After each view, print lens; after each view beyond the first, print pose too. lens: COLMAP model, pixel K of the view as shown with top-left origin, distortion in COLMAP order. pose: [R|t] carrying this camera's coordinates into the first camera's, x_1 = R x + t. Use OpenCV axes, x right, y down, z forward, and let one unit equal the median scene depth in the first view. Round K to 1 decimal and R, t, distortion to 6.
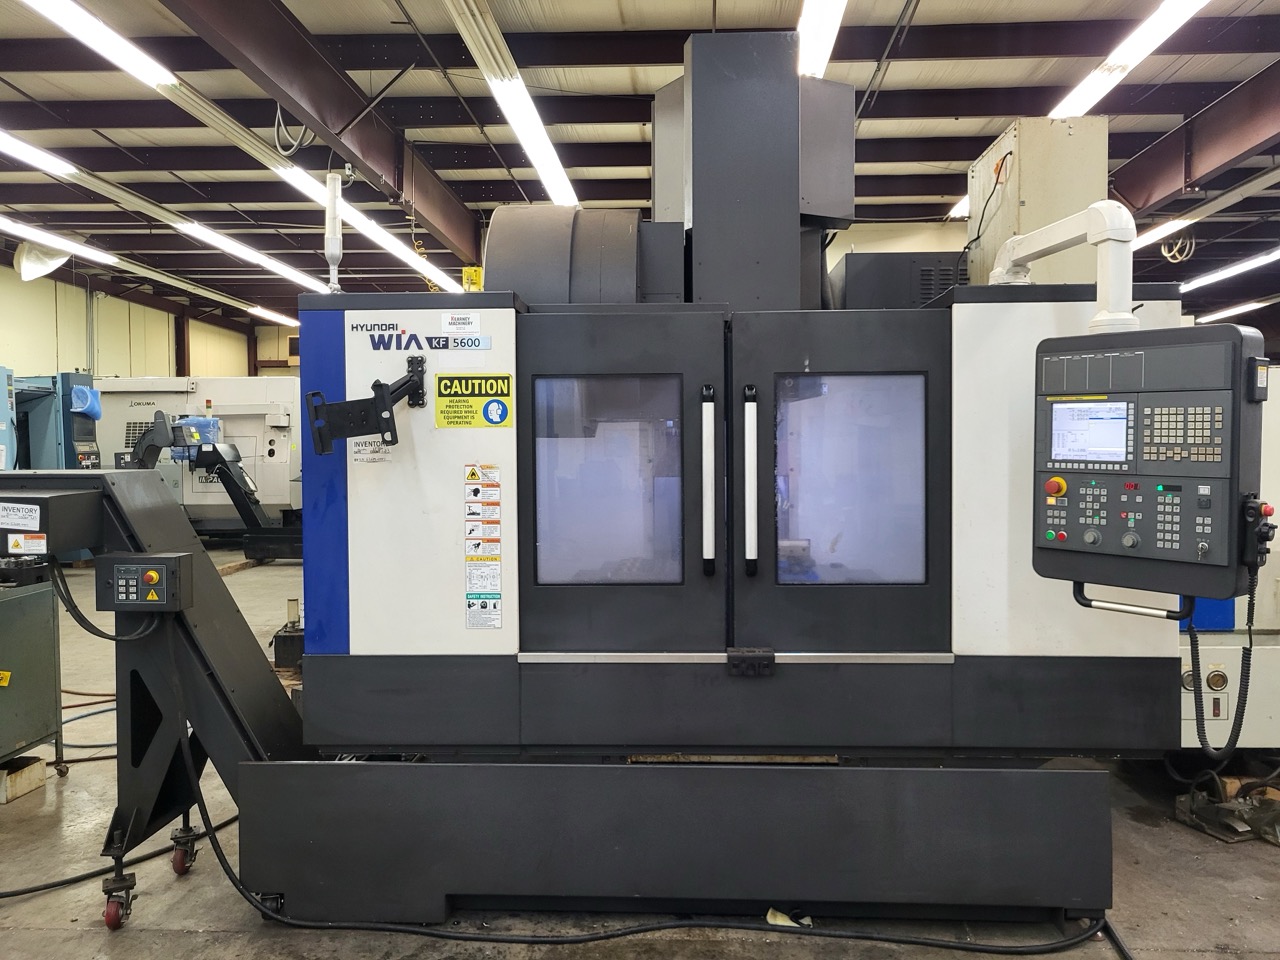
lens RADIAL K [[952.1, 0, 668.5], [0, 952.1, 468.1], [0, 0, 1]] dist [0.009217, -0.019651]
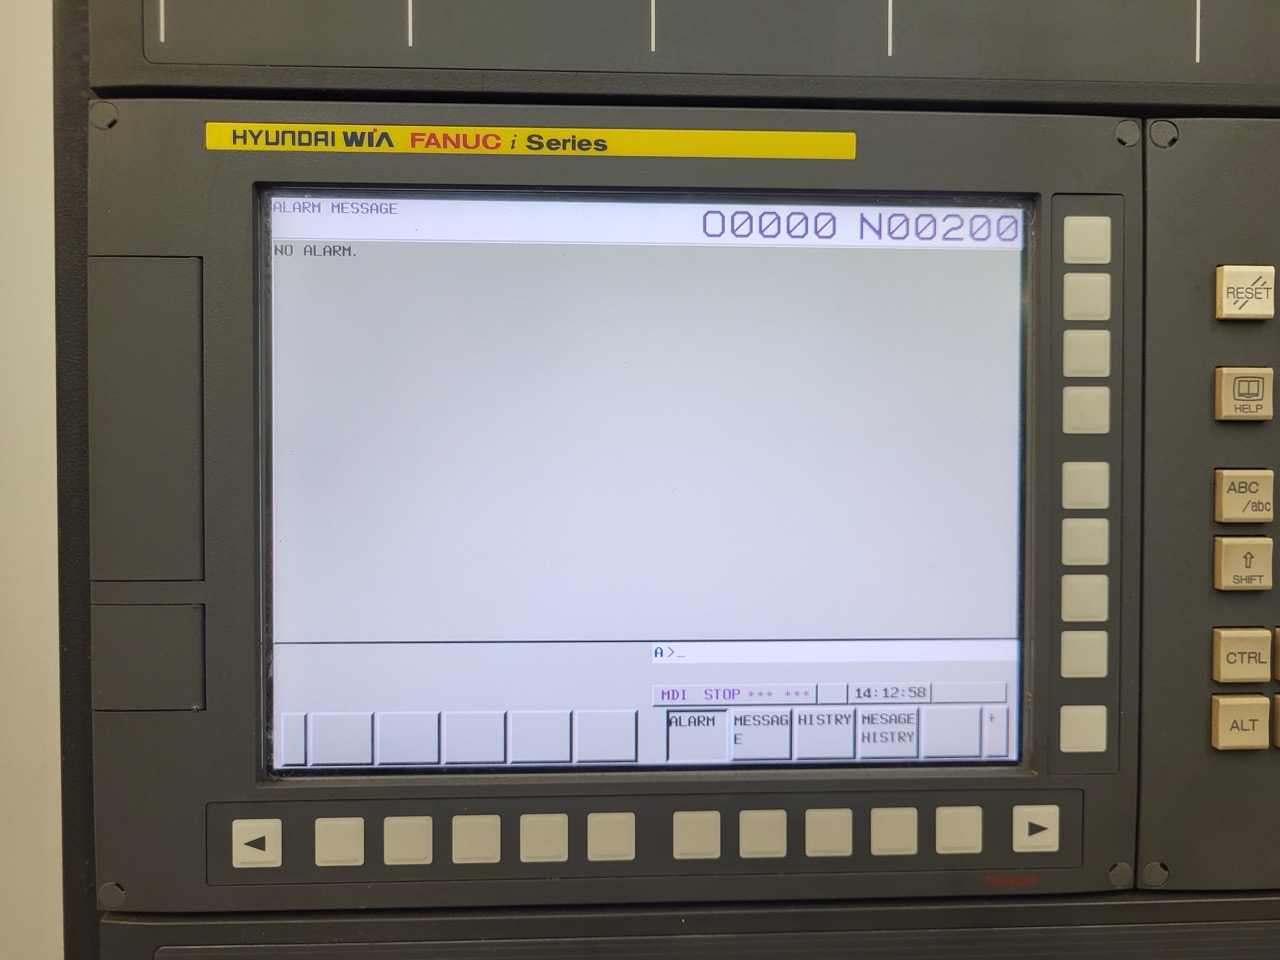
lens RADIAL K [[952.1, 0, 637.2], [0, 952.1, 476.6], [0, 0, 1]] dist [0.009217, -0.019651]
pose [[0.594332, -0.016527, 0.804050, 0.312960], [0.031134, 0.999512, -0.002469, -0.034098], [-0.803617, 0.026500, 0.594556, 0.822374]]
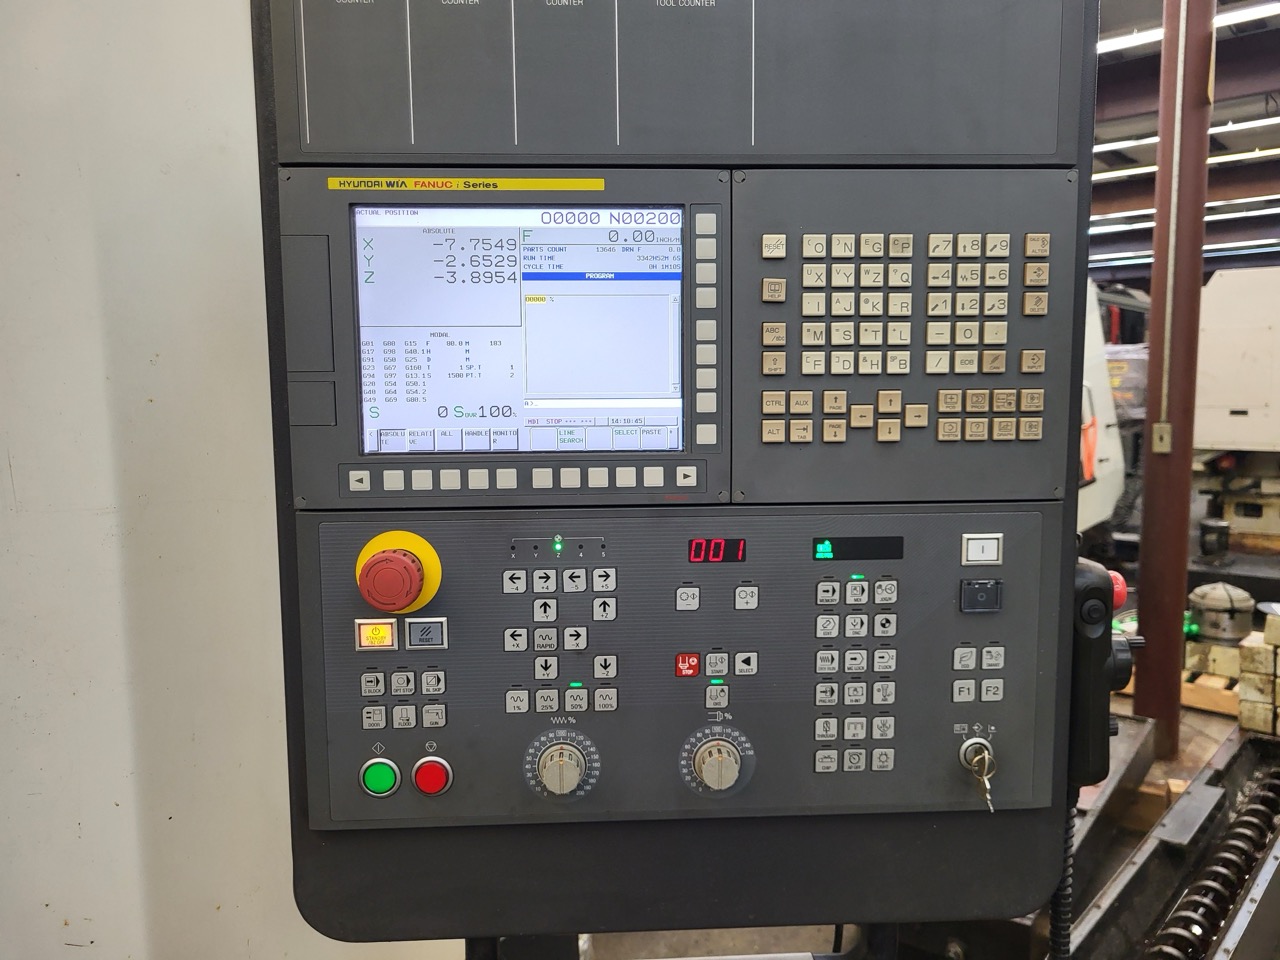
lens RADIAL K [[952.1, 0, 659.1], [0, 952.1, 475.7], [0, 0, 1]] dist [0.009217, -0.019651]
pose [[0.591727, -0.087065, 0.801423, 0.233958], [0.039501, 0.996088, 0.079048, -0.017531], [-0.805170, -0.015118, 0.592852, 0.726785]]
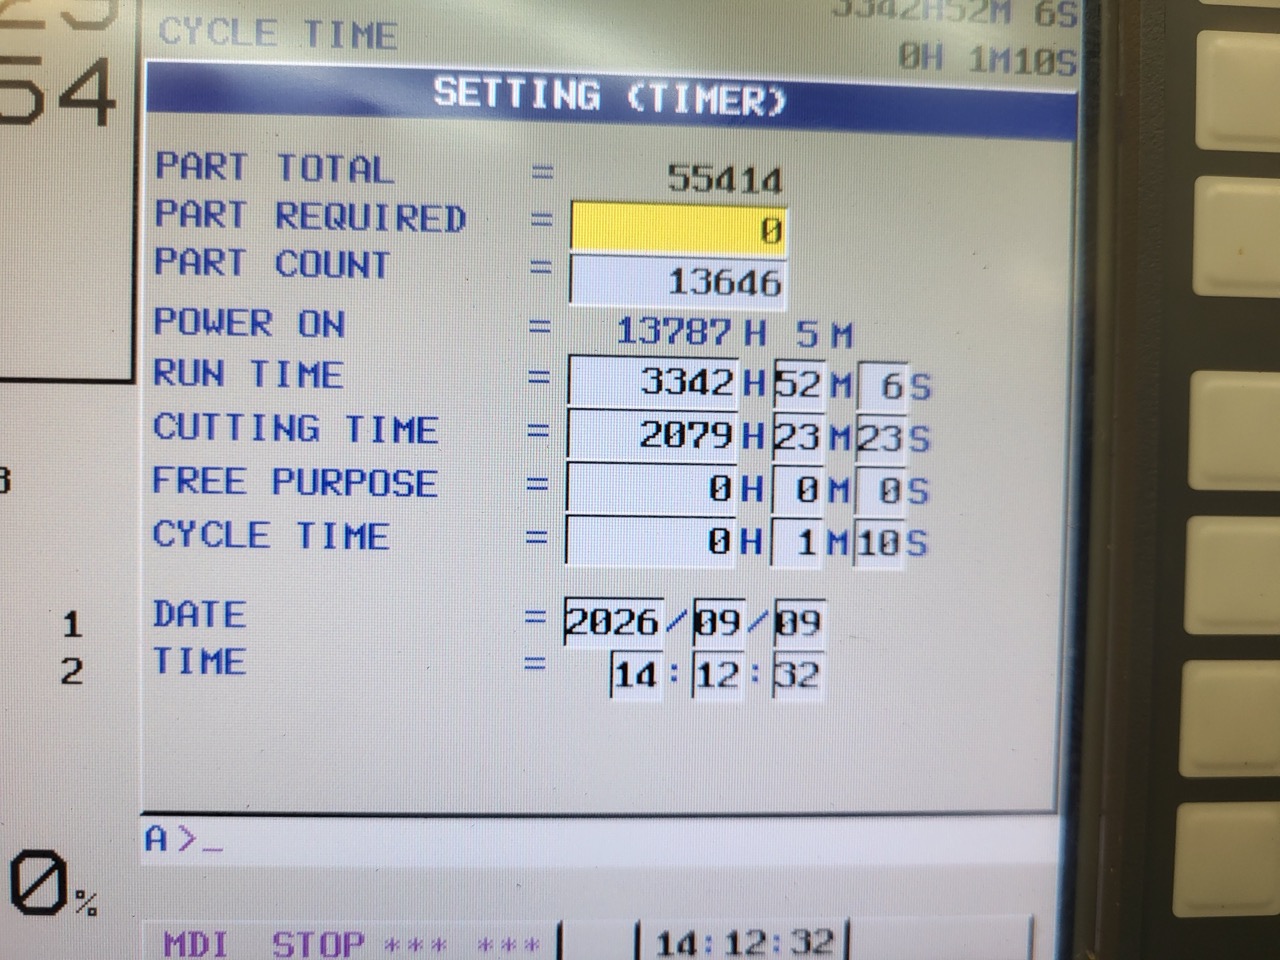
lens RADIAL K [[997.7, 0, 651.4], [0, 997.7, 468.5], [0, 0, 1]] dist [-0.017391, -0.011475]
pose [[0.599268, -0.015448, 0.800399, 0.366943], [0.017362, 0.999829, 0.006298, -0.031467], [-0.800360, 0.010122, 0.599434, 0.837254]]
